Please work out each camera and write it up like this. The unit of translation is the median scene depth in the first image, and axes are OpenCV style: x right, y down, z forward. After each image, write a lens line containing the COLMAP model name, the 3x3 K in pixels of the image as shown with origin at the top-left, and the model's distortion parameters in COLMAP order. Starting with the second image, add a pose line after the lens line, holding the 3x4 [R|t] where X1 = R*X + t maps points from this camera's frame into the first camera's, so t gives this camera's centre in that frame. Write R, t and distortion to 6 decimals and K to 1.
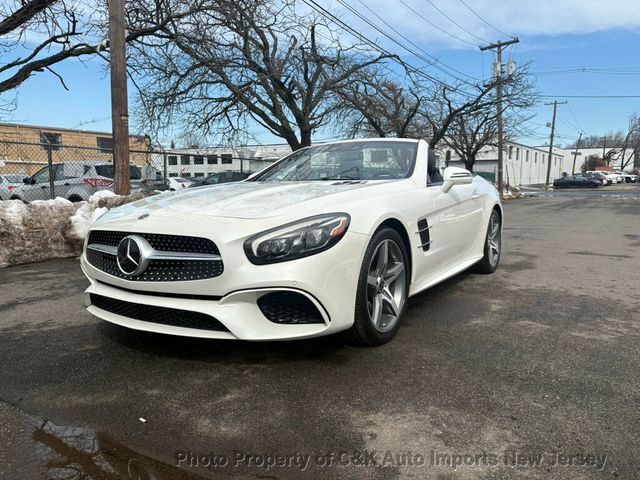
lens RADIAL K [[483.7, 0, 316.3], [0, 483.7, 245.1], [0, 0, 1]] dist [0.051177, -0.054157]
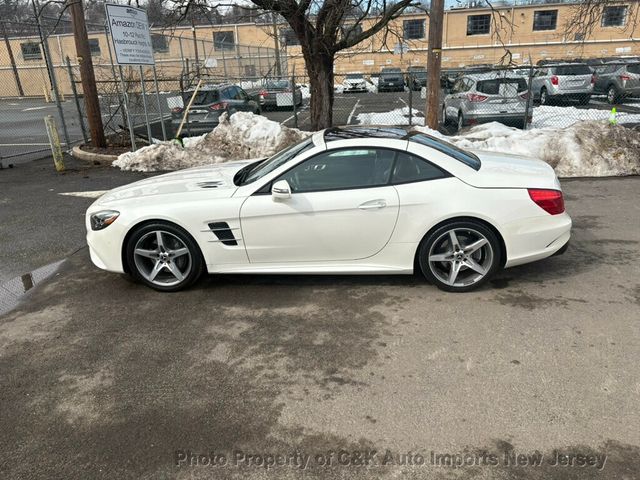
lens RADIAL K [[483.7, 0, 319.6], [0, 483.7, 242.4], [0, 0, 1]] dist [0.051177, -0.054157]
pose [[0.459760, 0.287052, -0.840370, 1.150266], [-0.070454, 0.955124, 0.287705, -0.312105], [0.885244, -0.073068, 0.459352, 0.490205]]
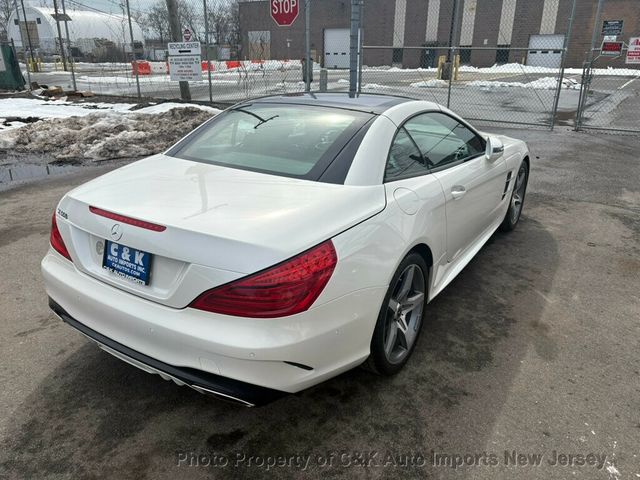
lens RADIAL K [[483.7, 0, 314.7], [0, 483.7, 241.8], [0, 0, 1]] dist [0.051177, -0.054157]
pose [[-0.999718, -0.005997, 0.022960, 0.155453], [0.005639, 0.879785, 0.475338, -0.413378], [-0.023051, 0.475333, -0.879504, 1.960699]]
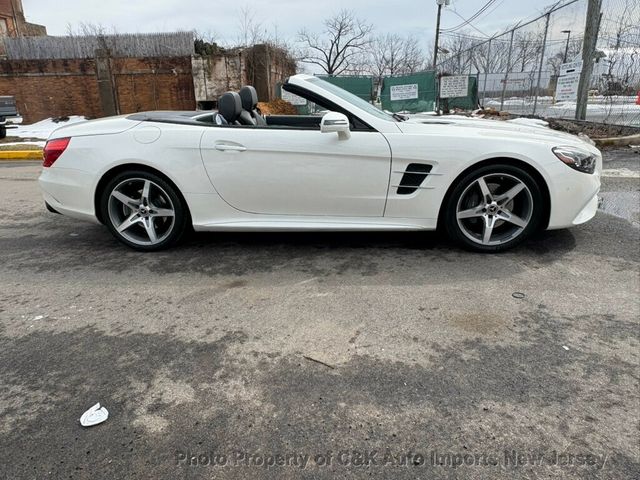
lens RADIAL K [[413.3, 0, 317.4], [0, 413.3, 240.2], [0, 0, 1]] dist [-0.002809, 0.003223]
pose [[-0.455462, -0.279271, 0.845318, -0.770476], [0.135738, 0.916637, 0.375969, -0.235797], [-0.879846, 0.285981, -0.379585, 1.473460]]
